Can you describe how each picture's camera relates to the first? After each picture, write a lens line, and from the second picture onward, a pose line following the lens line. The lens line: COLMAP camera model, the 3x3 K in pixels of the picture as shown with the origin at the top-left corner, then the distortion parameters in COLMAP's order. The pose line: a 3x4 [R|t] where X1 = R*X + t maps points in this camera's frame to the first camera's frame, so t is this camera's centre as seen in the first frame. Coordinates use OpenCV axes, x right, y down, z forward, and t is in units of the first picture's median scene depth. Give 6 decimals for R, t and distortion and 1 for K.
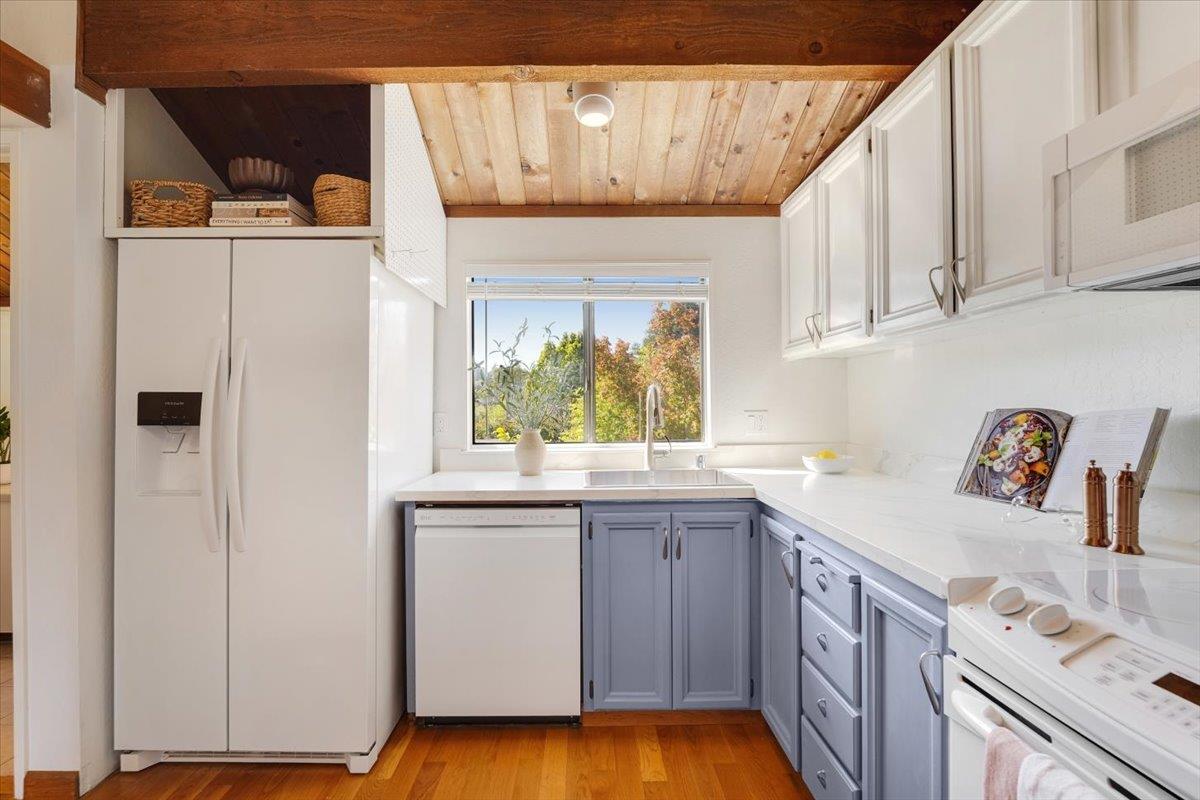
lens RADIAL K [[567.5, 0, 591.3], [0, 567.5, 405.9], [0, 0, 1]] dist [-0.011756, -0.001889]
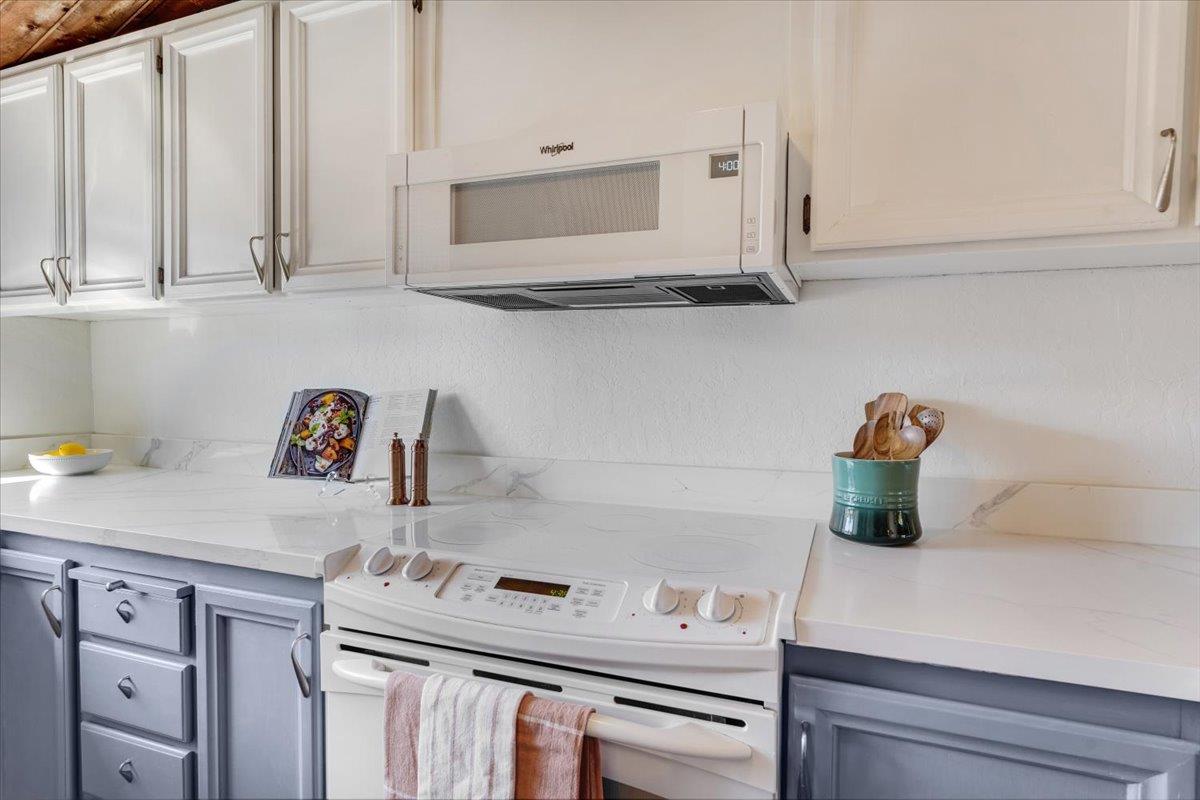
lens RADIAL K [[637.2, 0, 600.4], [0, 637.2, 404.8], [0, 0, 1]] dist [-0.006733, 0.002649]
pose [[0.377658, -0.015117, 0.925822, -0.148371], [-0.011109, 0.999721, 0.020855, 0.003741], [-0.925878, -0.018161, 0.377385, 0.074076]]
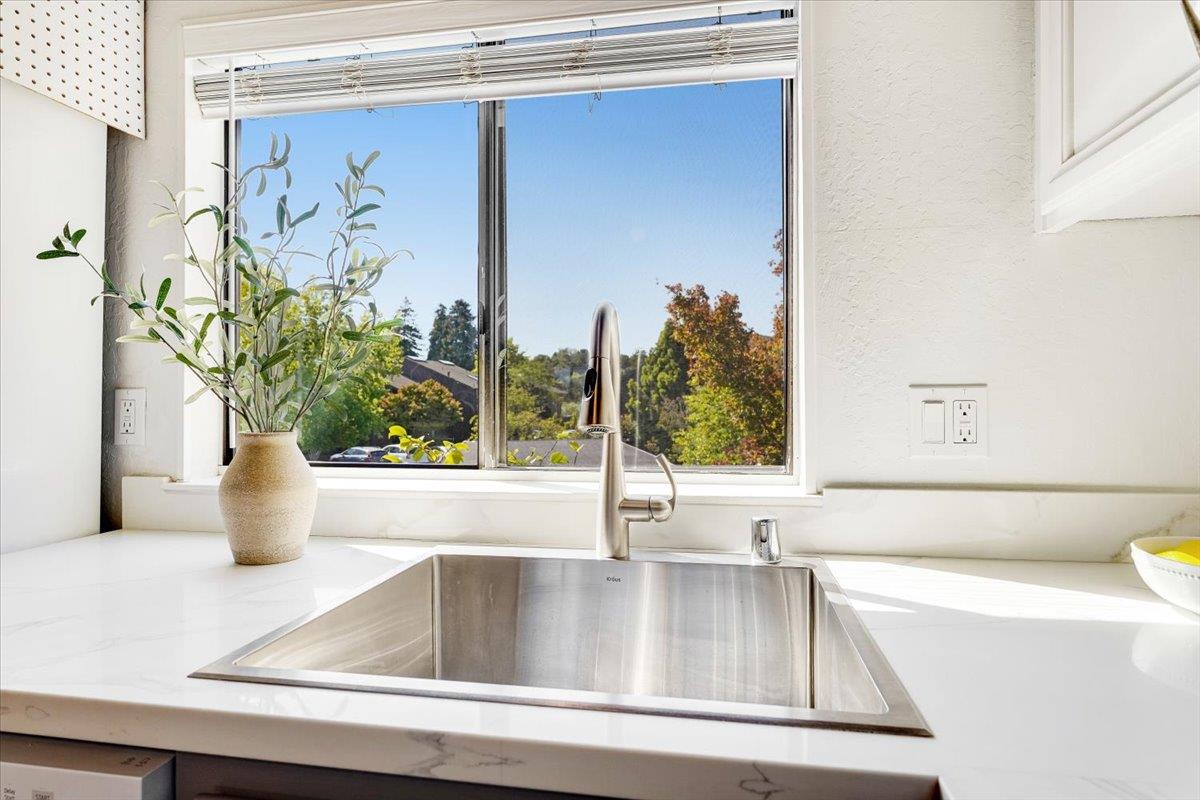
lens RADIAL K [[719.1, 0, 575.9], [0, 719.1, 391.7], [0, 0, 1]] dist [-0.002641, -0.000524]
pose [[0.977712, 0.003420, -0.209922, 0.302248], [-0.005998, 0.999914, -0.011648, 0.033302], [0.209864, 0.012647, 0.977649, 0.997274]]
